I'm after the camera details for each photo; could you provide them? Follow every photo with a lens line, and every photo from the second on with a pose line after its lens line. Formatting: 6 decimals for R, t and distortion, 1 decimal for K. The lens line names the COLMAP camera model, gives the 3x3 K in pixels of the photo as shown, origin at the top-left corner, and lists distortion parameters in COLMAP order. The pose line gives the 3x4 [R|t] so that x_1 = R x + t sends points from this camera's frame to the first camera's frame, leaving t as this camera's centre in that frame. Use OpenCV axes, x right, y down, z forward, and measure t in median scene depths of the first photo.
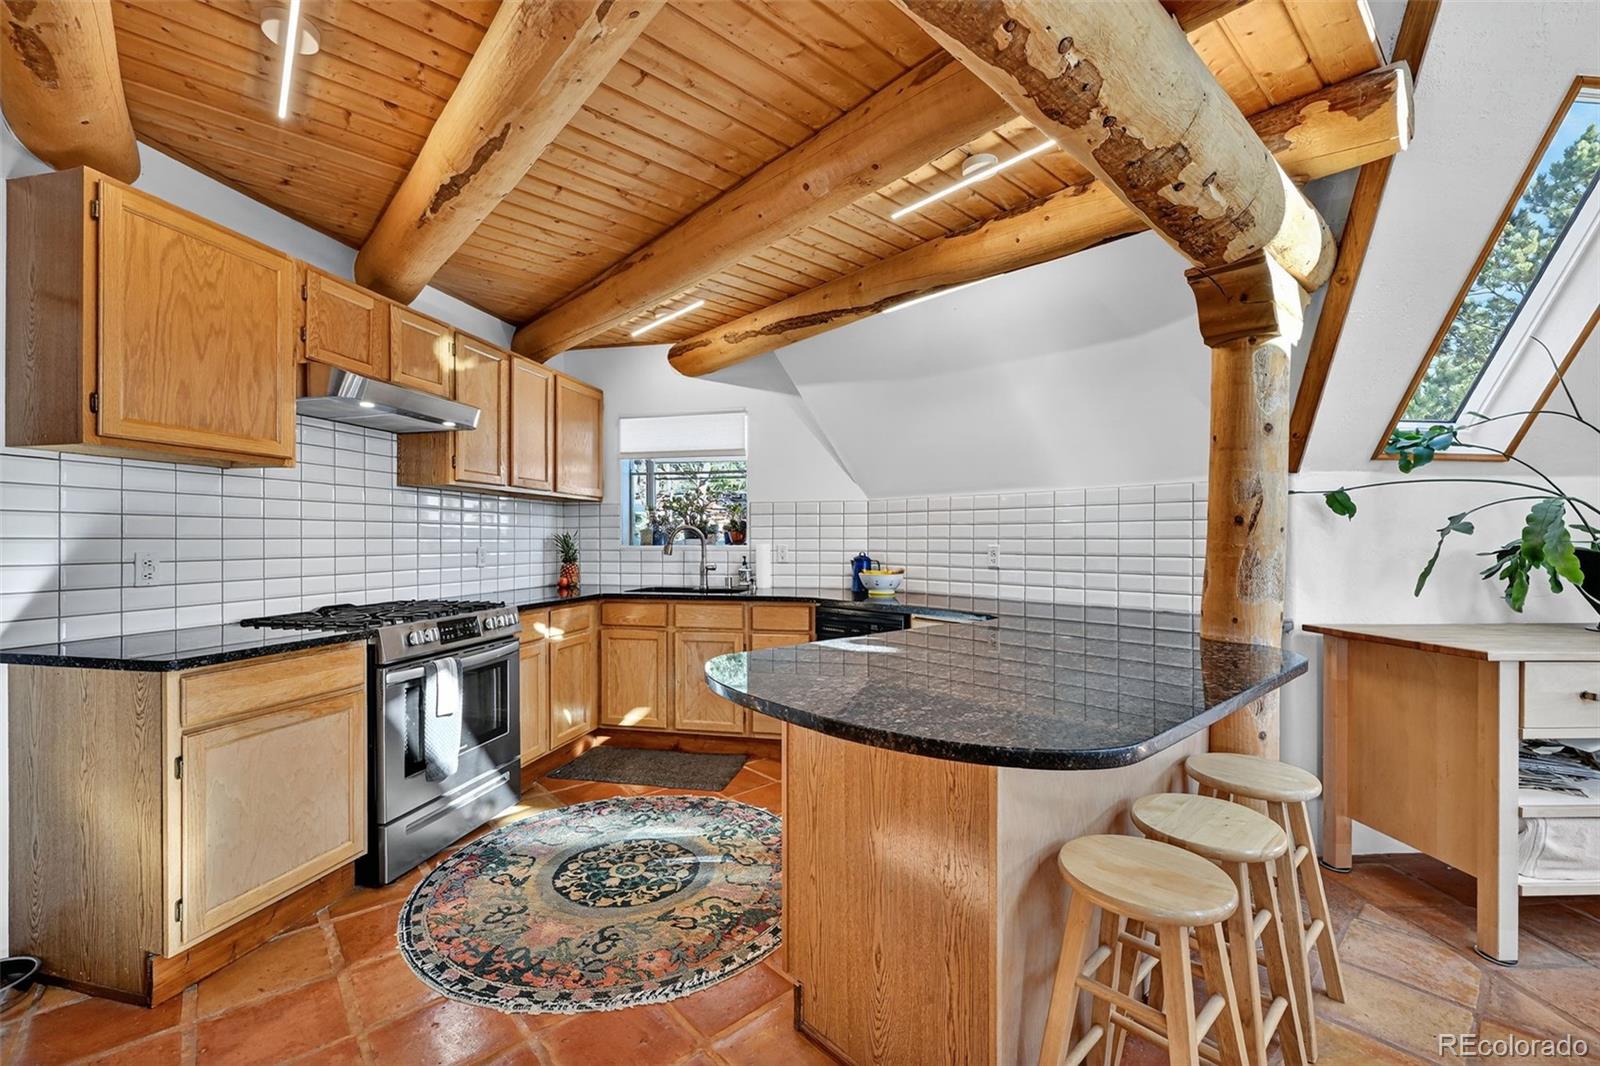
lens RADIAL K [[674.1, 0, 799.3], [0, 674.1, 543.4], [0, 0, 1]] dist [-0.002636, -0.000550]
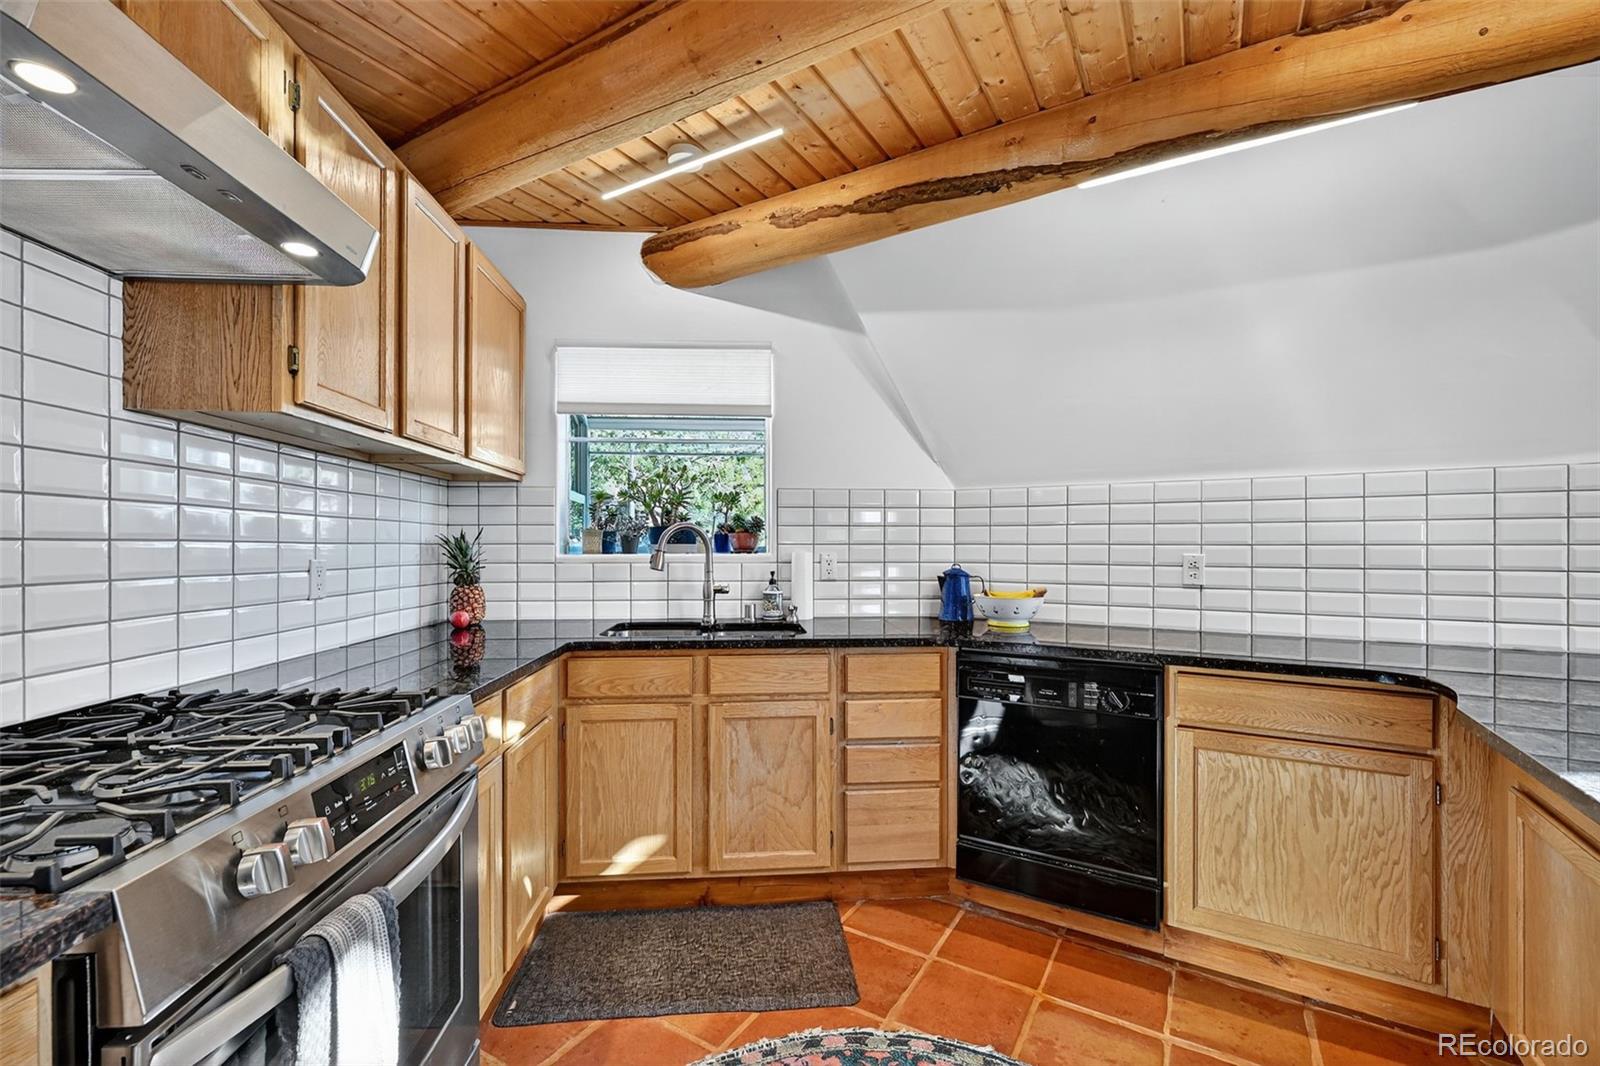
lens RADIAL K [[674.1, 0, 799.7], [0, 674.1, 548.1], [0, 0, 1]] dist [-0.002636, -0.000550]
pose [[0.955303, 0.001057, 0.295628, -0.281499], [0.000259, 0.999990, -0.004412, -0.000159], [-0.295630, 0.004292, 0.955293, 0.424066]]
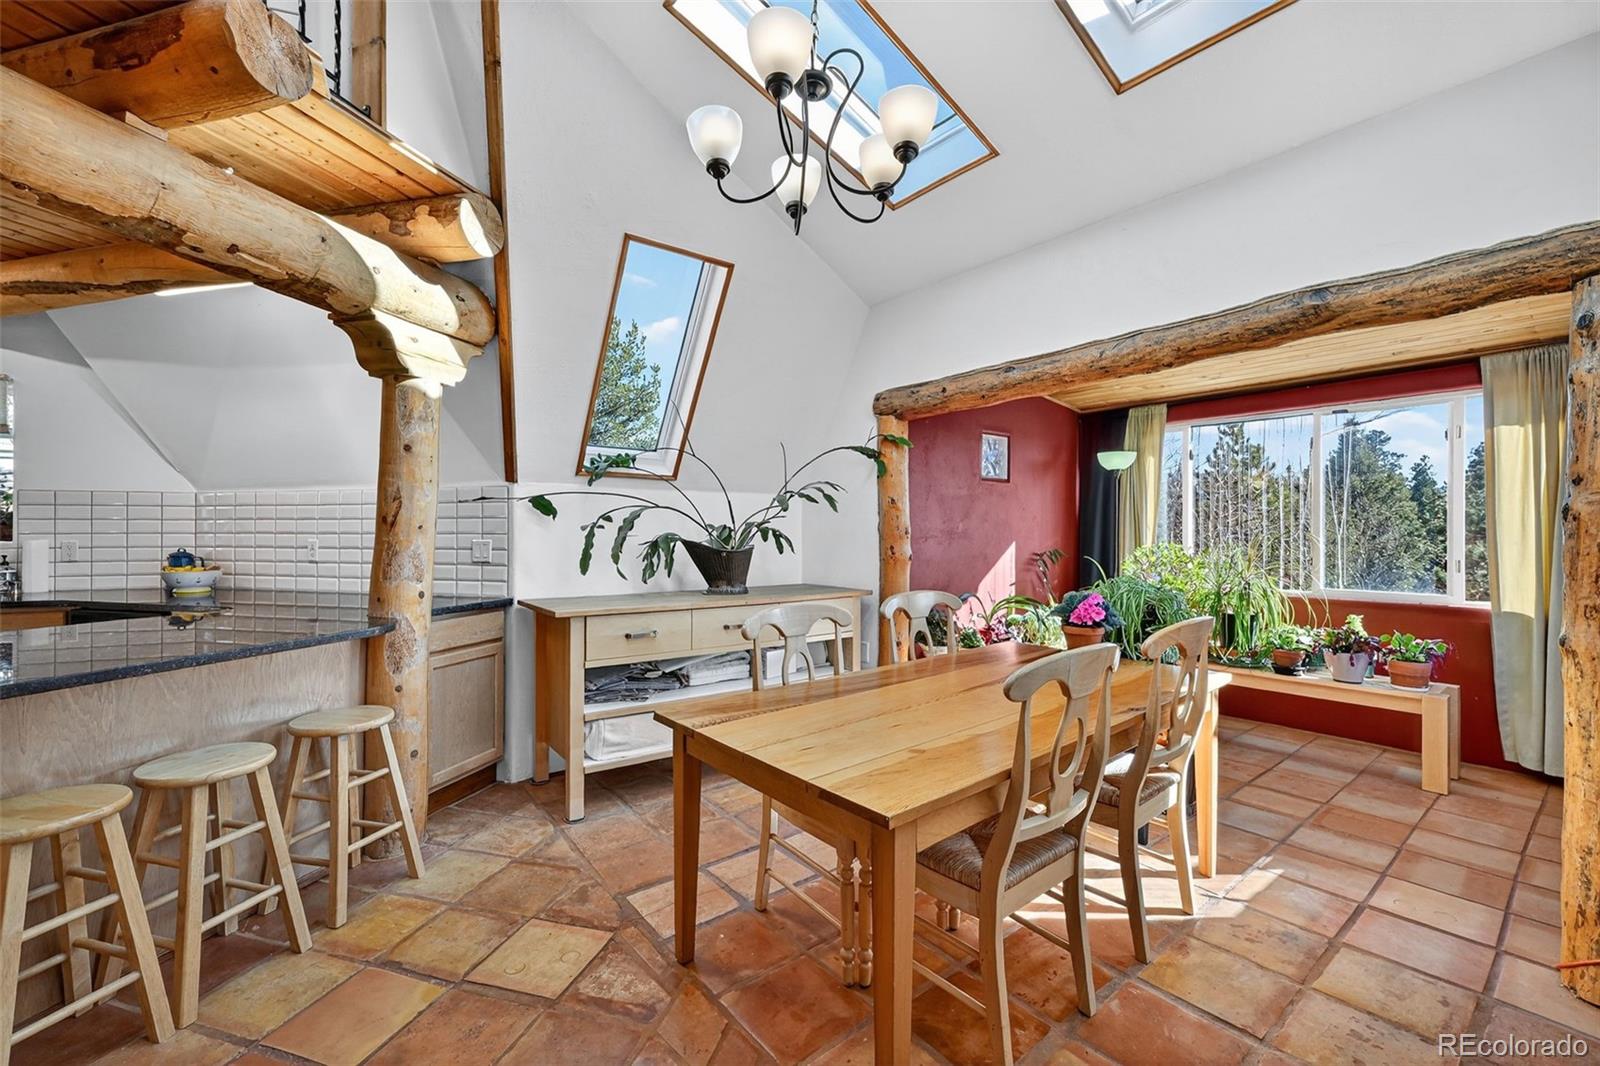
lens RADIAL K [[674.1, 0, 806.2], [0, 674.1, 537.2], [0, 0, 1]] dist [-0.002636, -0.000550]
pose [[0.836877, -0.003425, 0.547380, 0.331856], [0.003007, 0.999994, 0.001661, -0.000856], [-0.547383, 0.000256, 0.836882, -0.259074]]
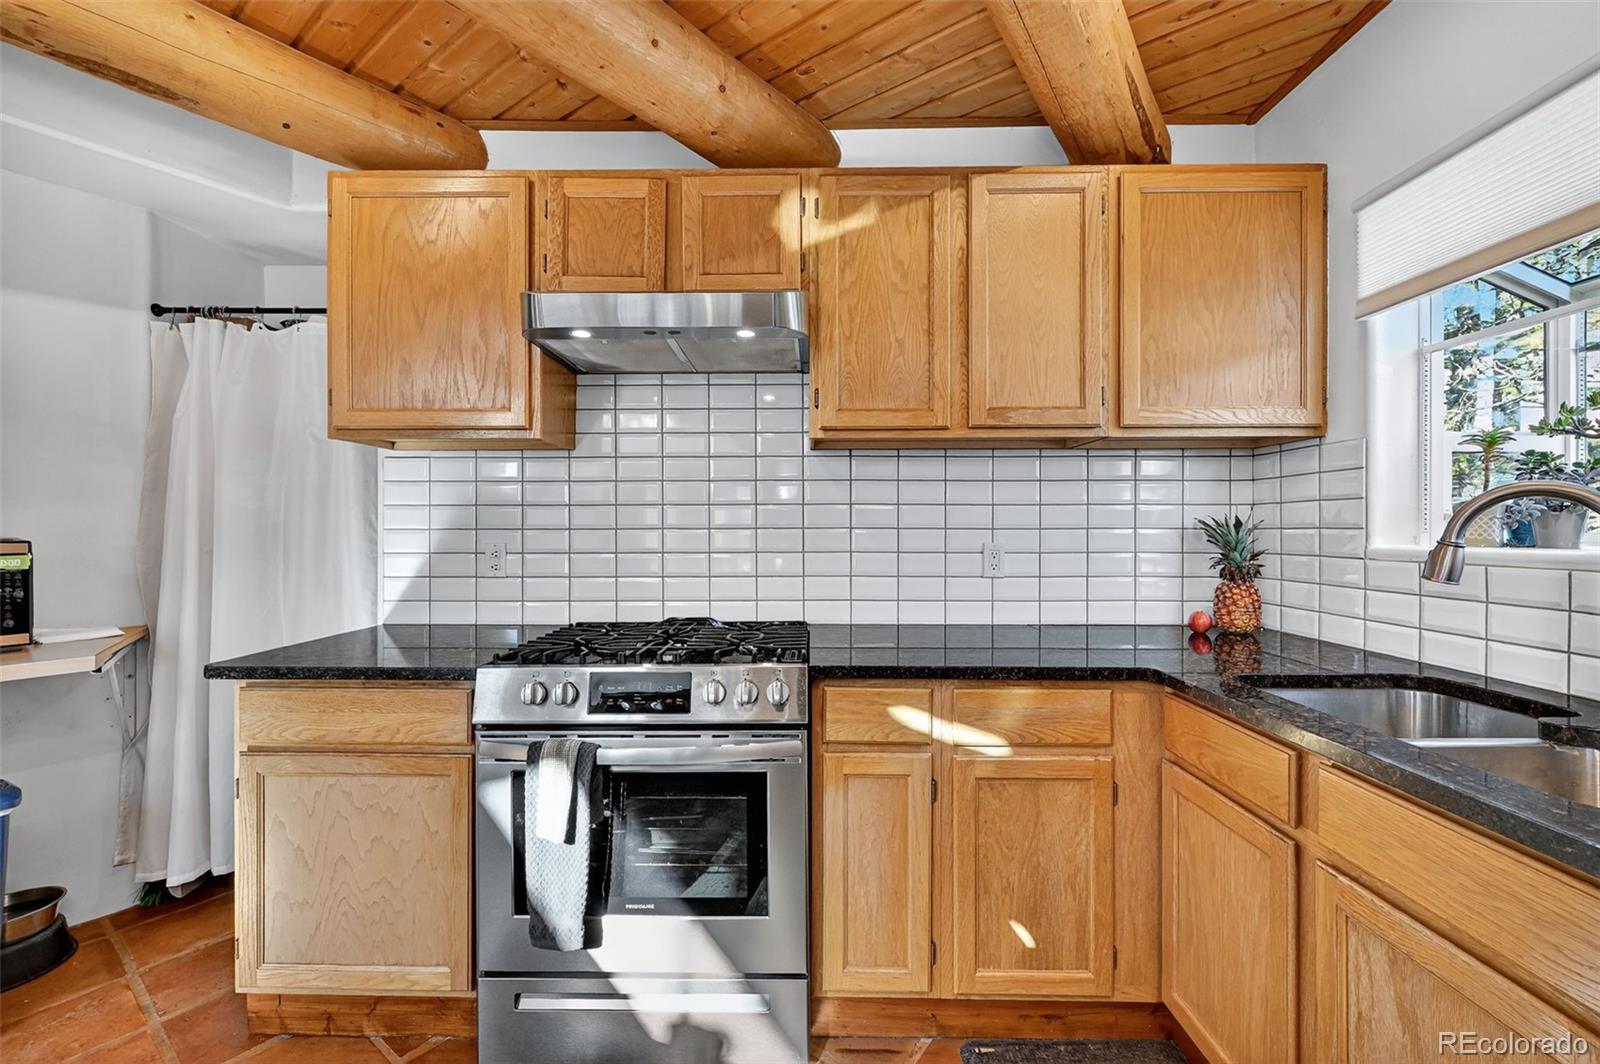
lens RADIAL K [[674.1, 0, 805.8], [0, 674.1, 528.7], [0, 0, 1]] dist [-0.002636, -0.000550]
pose [[0.205329, 0.006158, -0.978674, 0.052242], [-0.003737, 0.999978, 0.005508, -0.008926], [0.978686, 0.002526, 0.205347, 0.738361]]
